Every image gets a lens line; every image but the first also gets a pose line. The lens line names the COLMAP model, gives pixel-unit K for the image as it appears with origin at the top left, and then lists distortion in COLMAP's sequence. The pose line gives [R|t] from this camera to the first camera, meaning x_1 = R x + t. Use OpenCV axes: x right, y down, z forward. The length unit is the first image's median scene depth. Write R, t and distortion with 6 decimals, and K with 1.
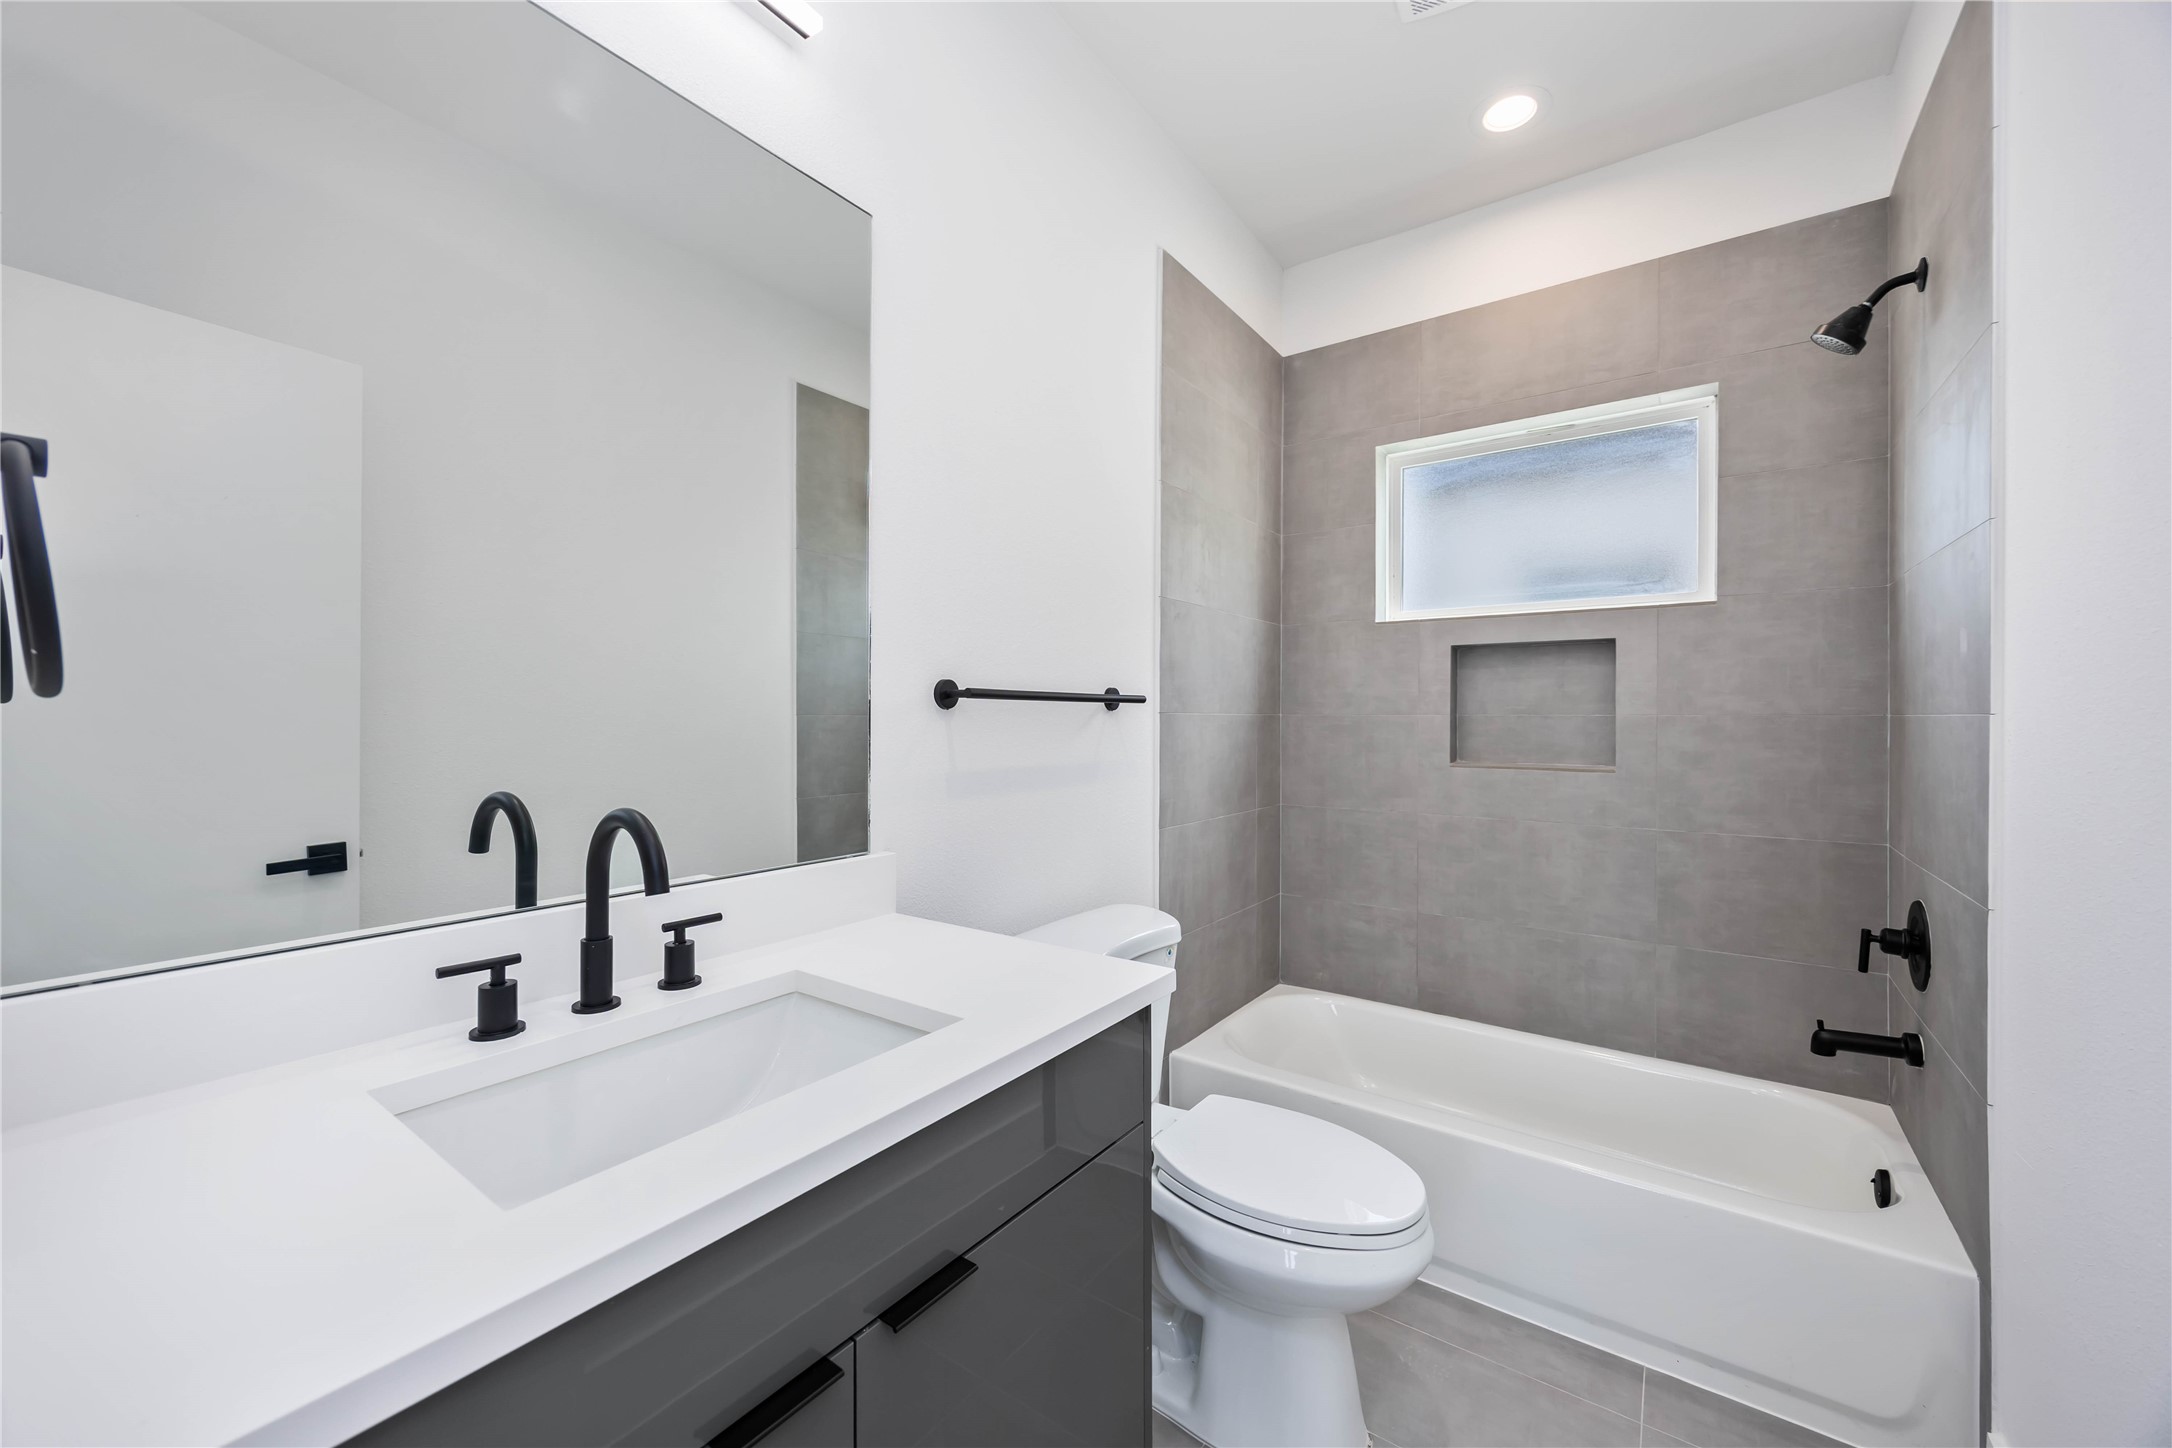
lens RADIAL K [[829.0, 0, 1086.9], [0, 829.0, 719.7], [0, 0, 1]] dist [-0.005780, -0.000370]
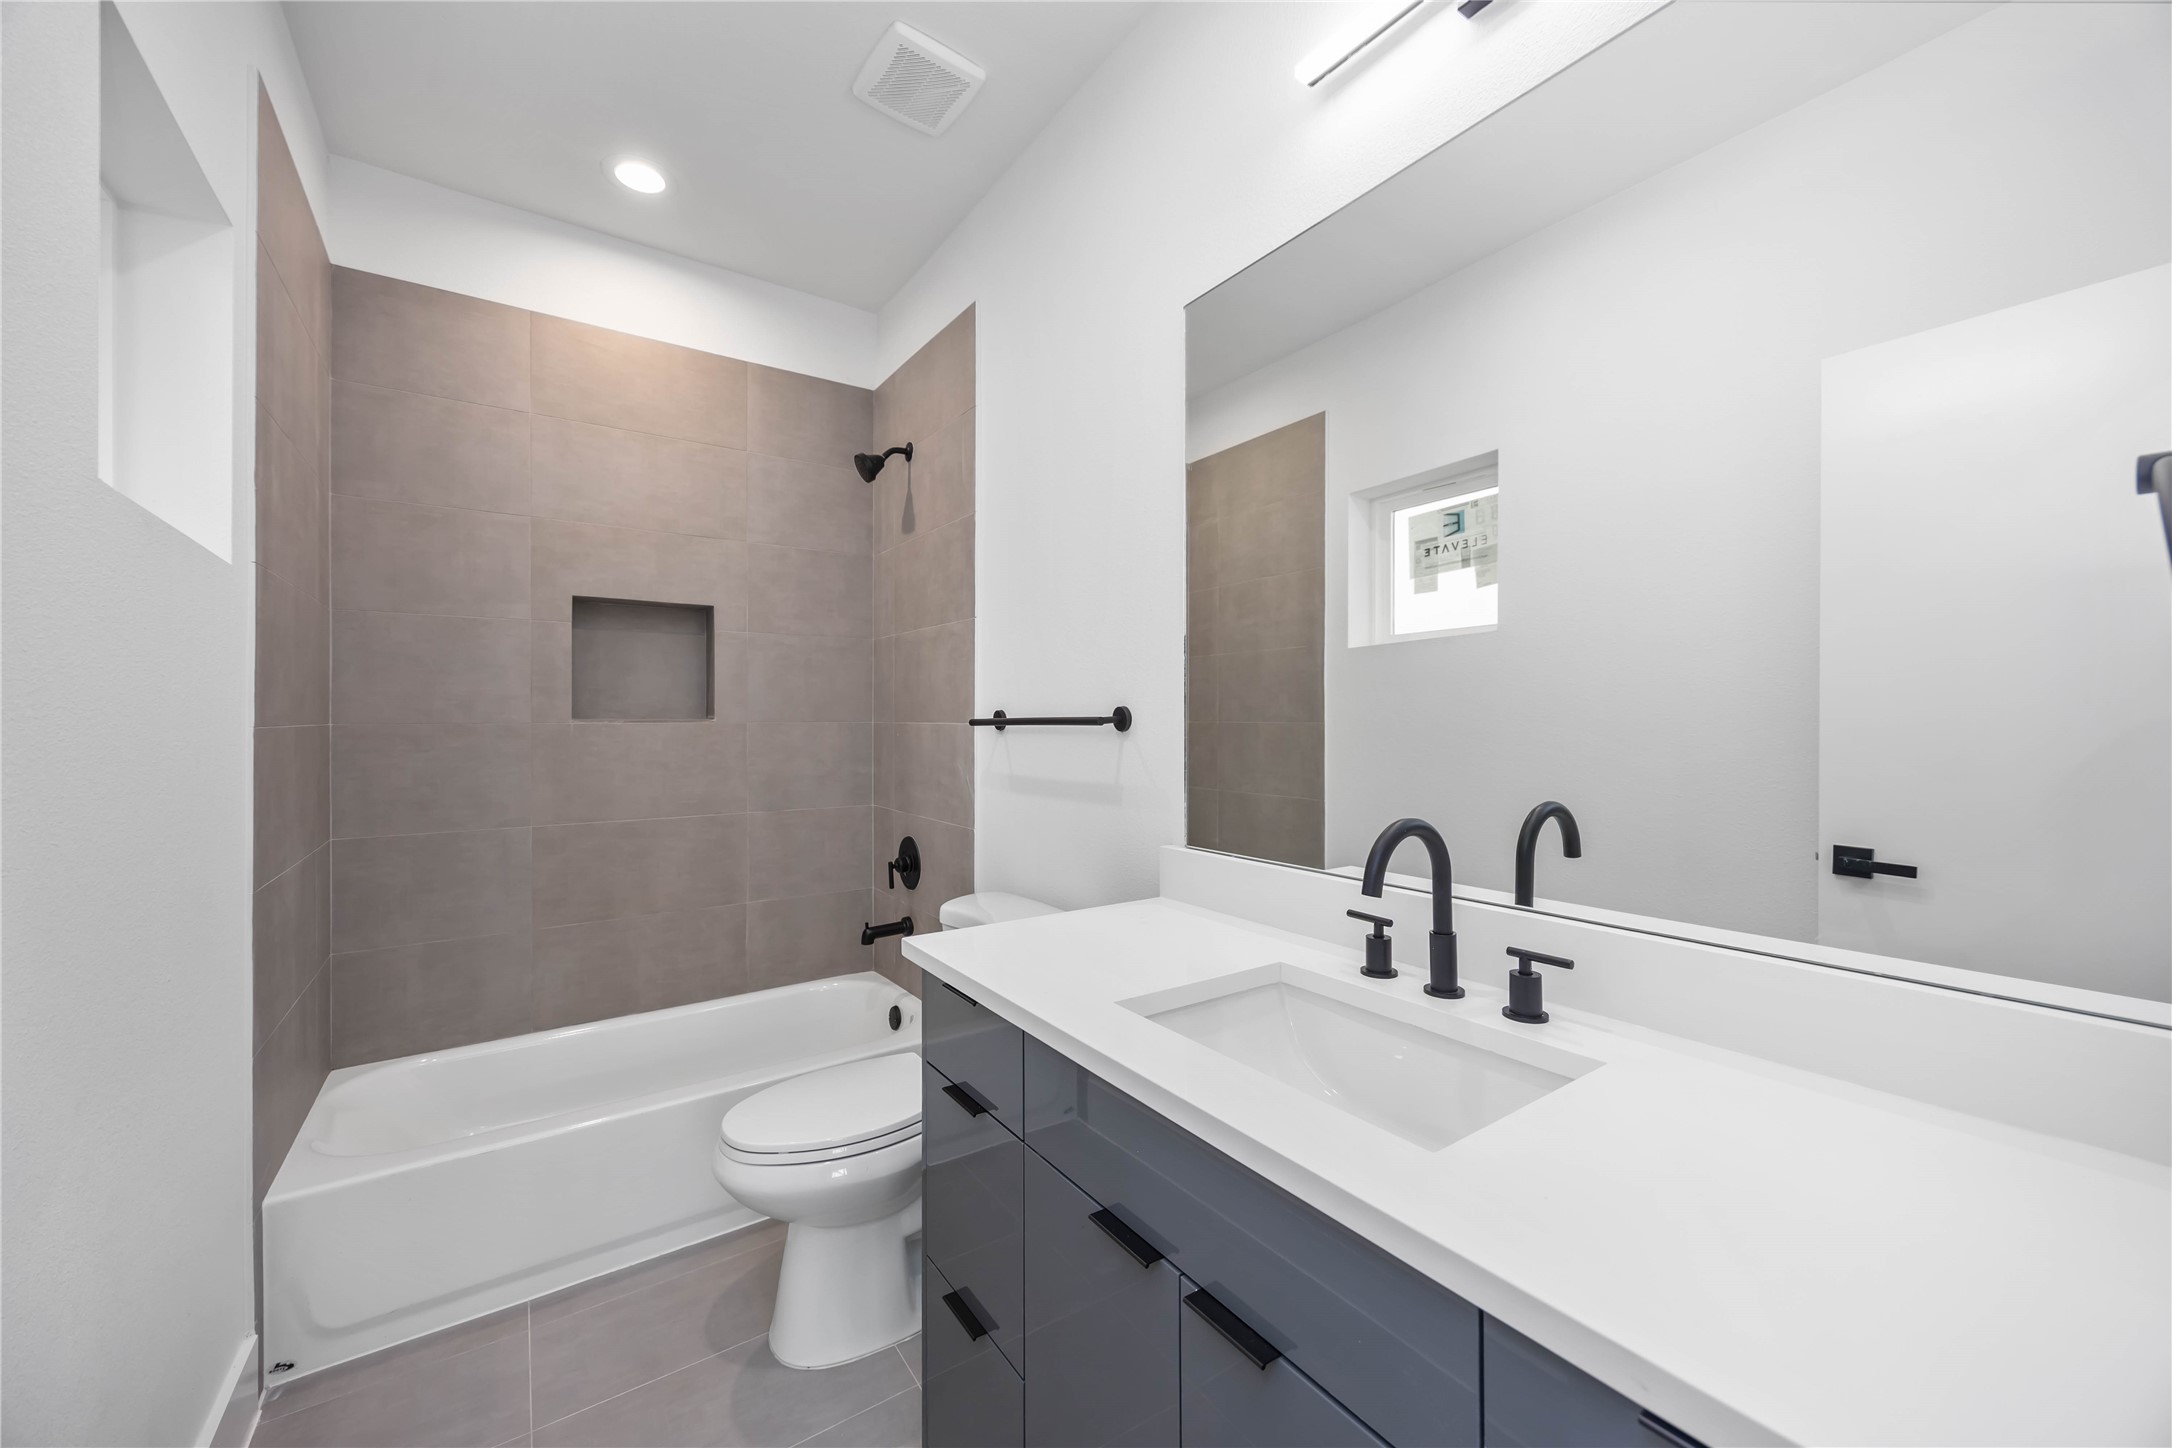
lens RADIAL K [[829.0, 0, 1090.6], [0, 829.0, 719.7], [0, 0, 1]] dist [-0.005780, -0.000370]
pose [[-0.339699, -0.004955, -0.940521, 0.692041], [-0.008427, 0.999962, -0.002225, -0.018278], [0.940496, 0.007170, -0.339728, 1.028253]]
